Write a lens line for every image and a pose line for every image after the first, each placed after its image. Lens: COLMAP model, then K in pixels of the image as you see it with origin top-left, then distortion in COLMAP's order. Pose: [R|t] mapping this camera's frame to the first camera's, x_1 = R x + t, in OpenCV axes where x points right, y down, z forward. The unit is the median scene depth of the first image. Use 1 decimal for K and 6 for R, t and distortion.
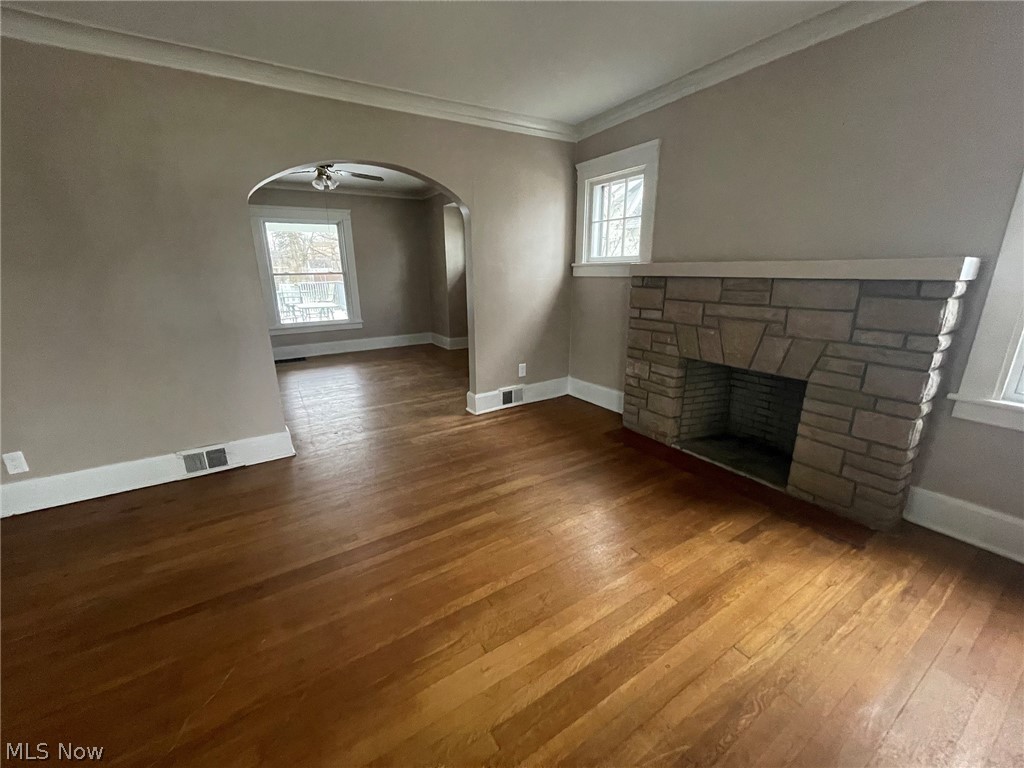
lens RADIAL K [[410.7, 0, 510.7], [0, 410.7, 382.9], [0, 0, 1]] dist [-0.009201, -0.000184]
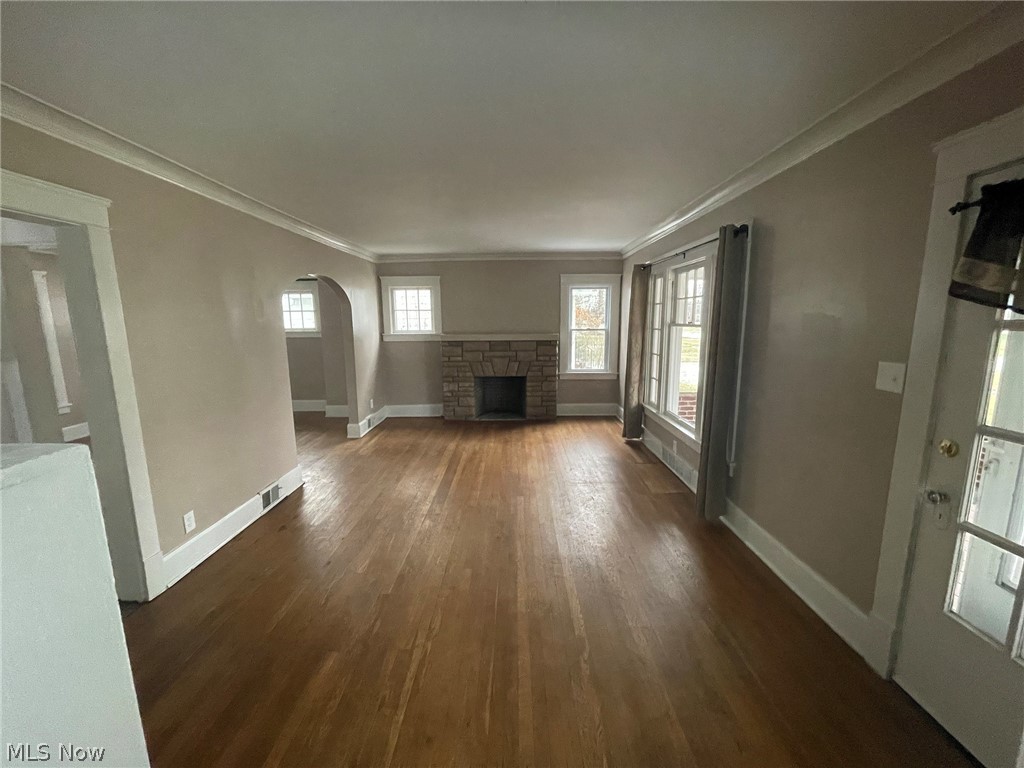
lens RADIAL K [[410.7, 0, 511.4], [0, 410.7, 387.0], [0, 0, 1]] dist [-0.009201, -0.000184]
pose [[0.540001, -0.132830, 0.831116, -1.267467], [0.228108, 0.973608, 0.007395, 0.018570], [-0.810164, 0.185591, 0.556049, -0.350681]]
